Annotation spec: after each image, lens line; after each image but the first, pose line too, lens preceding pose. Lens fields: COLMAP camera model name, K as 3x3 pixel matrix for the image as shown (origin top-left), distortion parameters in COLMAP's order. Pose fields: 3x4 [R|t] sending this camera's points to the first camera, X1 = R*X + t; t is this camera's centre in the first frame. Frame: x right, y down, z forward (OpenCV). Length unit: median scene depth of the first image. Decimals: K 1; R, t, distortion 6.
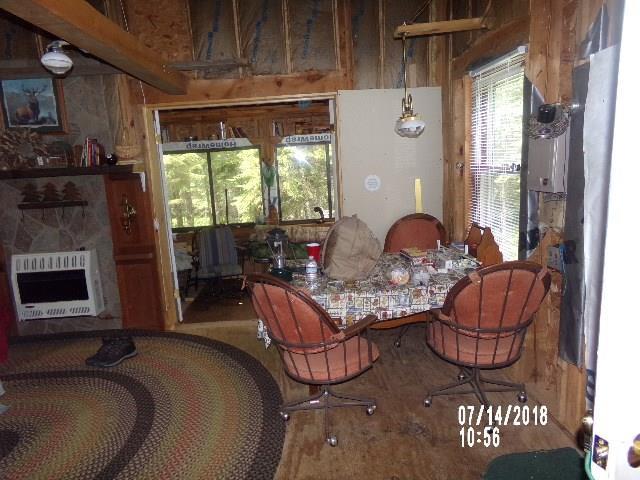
lens RADIAL K [[426.9, 0, 320.9], [0, 426.9, 246.1], [0, 0, 1]] dist [0.003573, 0.009848]
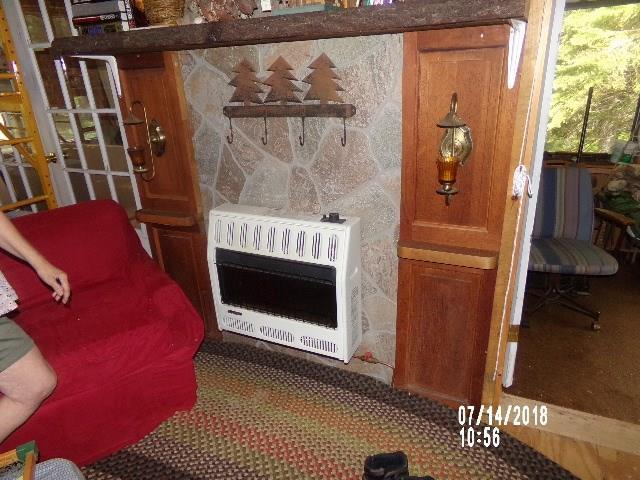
lens RADIAL K [[426.9, 0, 316.0], [0, 426.9, 239.4], [0, 0, 1]] dist [0.003573, 0.009848]
pose [[0.888530, 0.185393, -0.419695, -0.384039], [-0.081816, 0.964090, 0.252658, -0.082897], [0.451464, -0.190156, 0.871792, 0.600028]]
